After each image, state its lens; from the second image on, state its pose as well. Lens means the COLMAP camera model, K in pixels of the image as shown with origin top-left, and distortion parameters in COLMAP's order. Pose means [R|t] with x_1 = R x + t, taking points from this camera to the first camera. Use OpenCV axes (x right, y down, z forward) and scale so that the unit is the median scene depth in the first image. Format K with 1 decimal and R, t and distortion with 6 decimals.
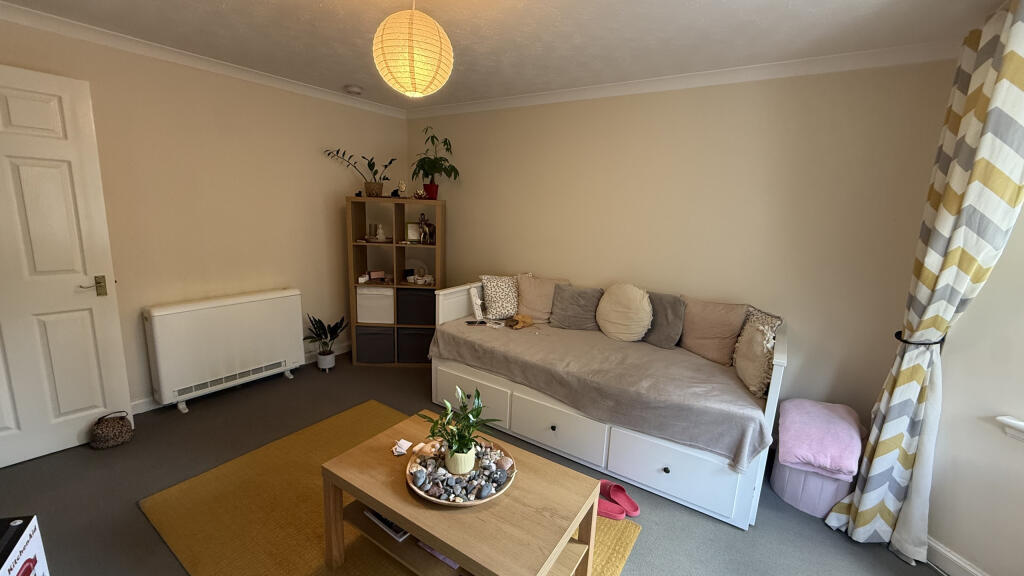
lens RADIAL K [[409.2, 0, 509.4], [0, 409.2, 287.9], [0, 0, 1]] dist [0.000176, 0.000134]
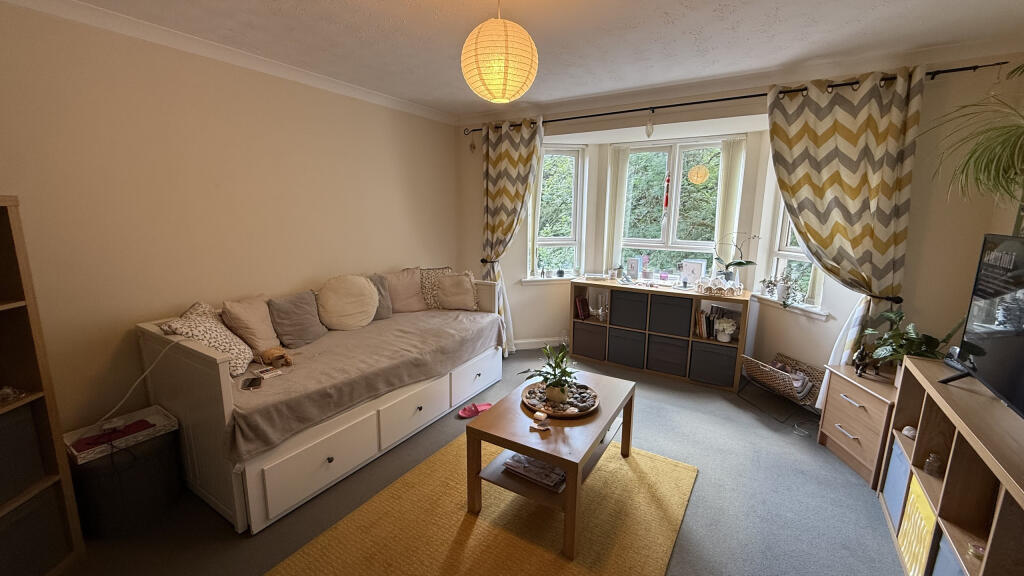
lens RADIAL K [[409.2, 0, 510.1], [0, 409.2, 285.4], [0, 0, 1]] dist [0.000176, 0.000134]
pose [[-0.029486, -0.228677, 0.973056, -0.873619], [0.189874, 0.954473, 0.230064, -0.172252], [-0.981366, 0.191541, 0.015276, 0.678450]]
